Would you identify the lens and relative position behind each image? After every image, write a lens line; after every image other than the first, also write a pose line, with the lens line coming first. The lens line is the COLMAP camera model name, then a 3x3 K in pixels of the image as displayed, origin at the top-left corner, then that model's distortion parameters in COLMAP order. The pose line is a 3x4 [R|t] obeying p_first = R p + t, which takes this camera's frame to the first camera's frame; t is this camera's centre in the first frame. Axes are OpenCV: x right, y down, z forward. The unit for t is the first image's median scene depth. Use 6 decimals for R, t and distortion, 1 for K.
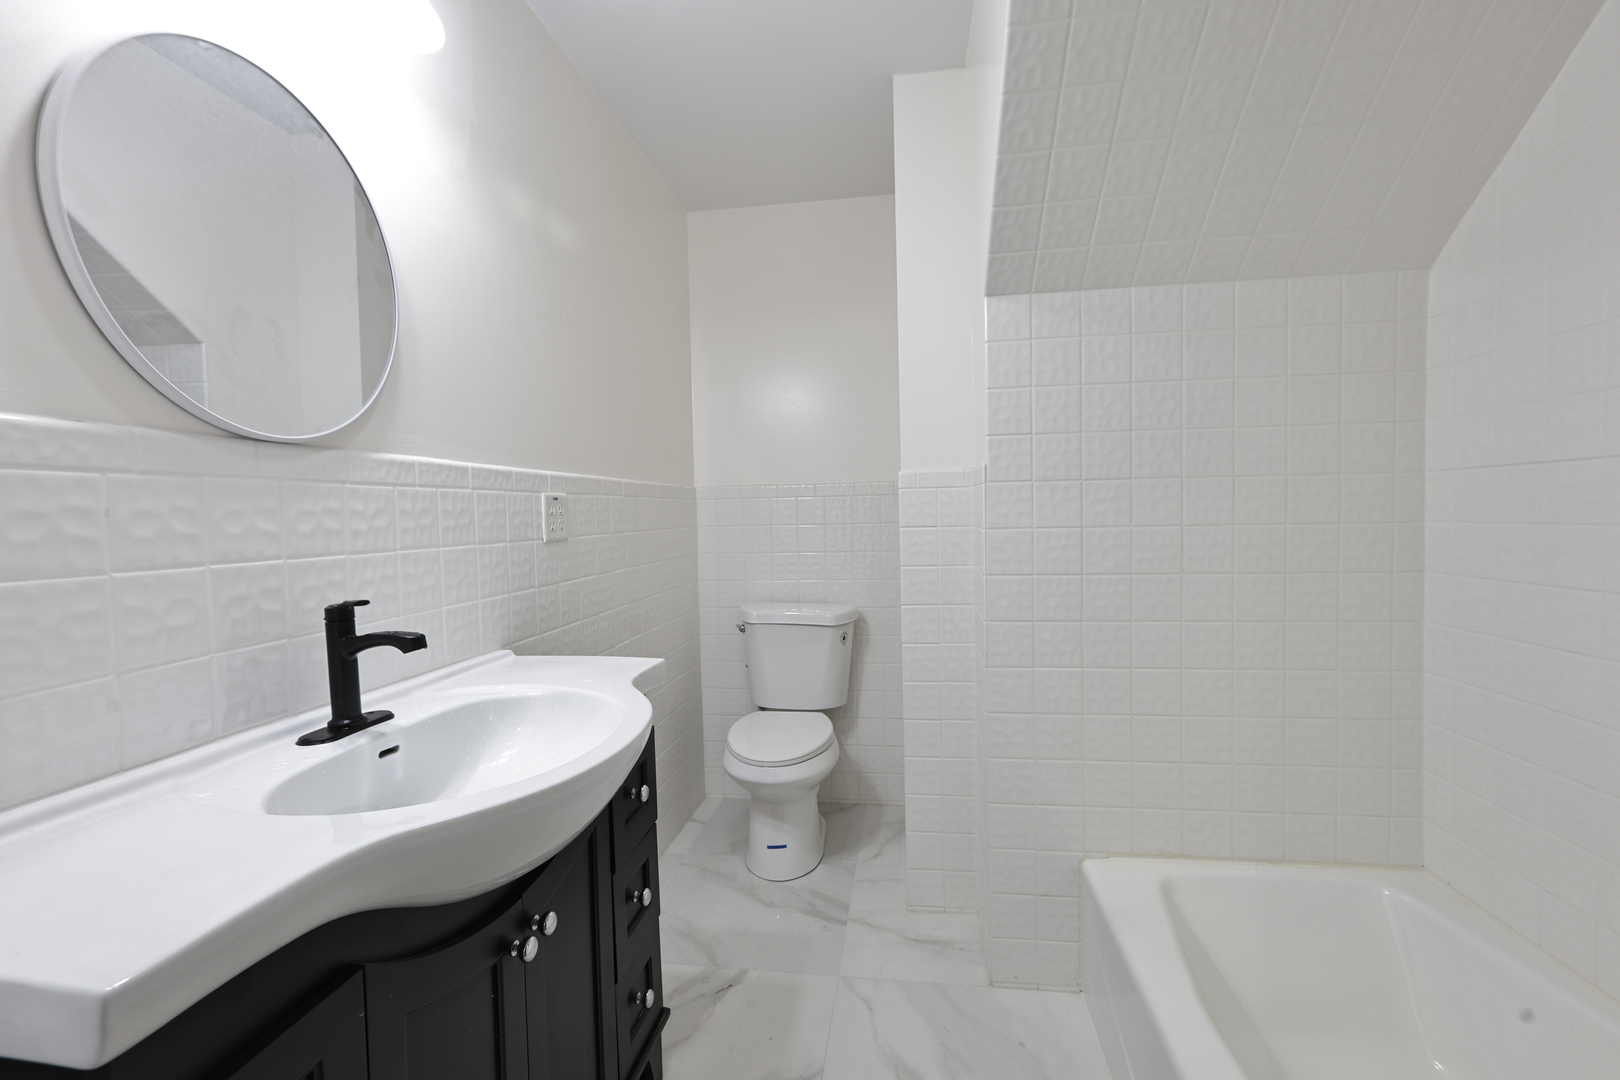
lens RADIAL K [[712.5, 0, 804.8], [0, 712.5, 539.3], [0, 0, 1]] dist [-0.000049, 0.002365]
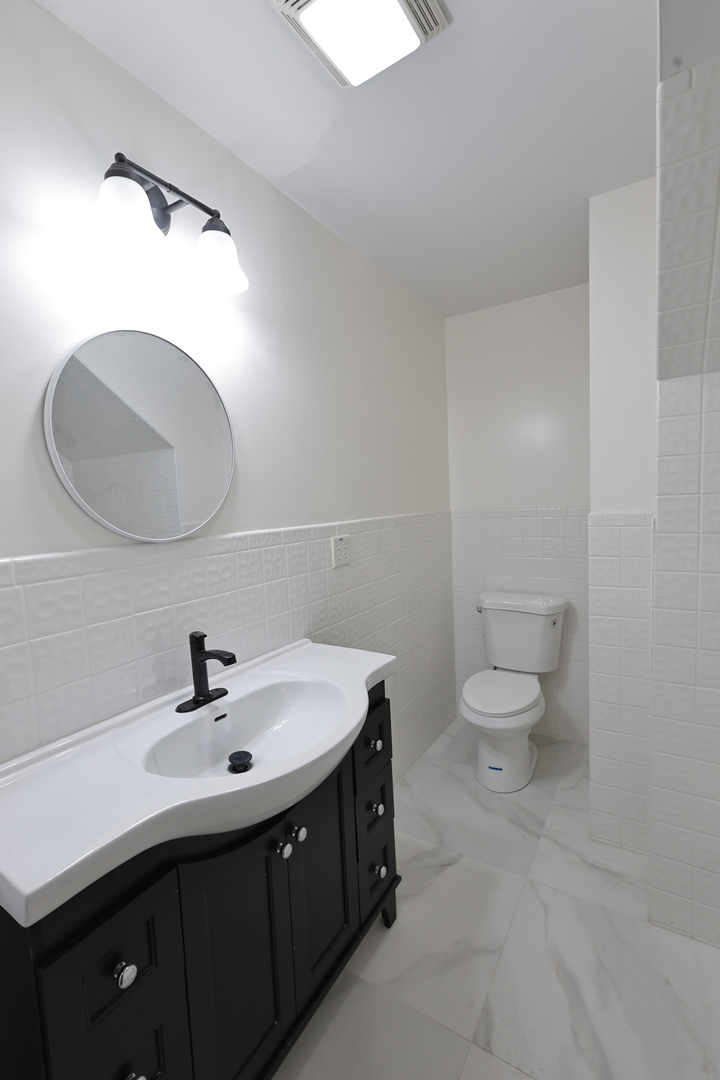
lens RADIAL K [[475.0, 0, 364.0], [0, 475.0, 541.7], [0, 0, 1]] dist [-0.000049, 0.002365]
pose [[0.920202, 0.016640, -0.391090, 0.122825], [0.008287, 0.998044, 0.061962, -0.129889], [0.391356, -0.060258, 0.918264, 0.053909]]
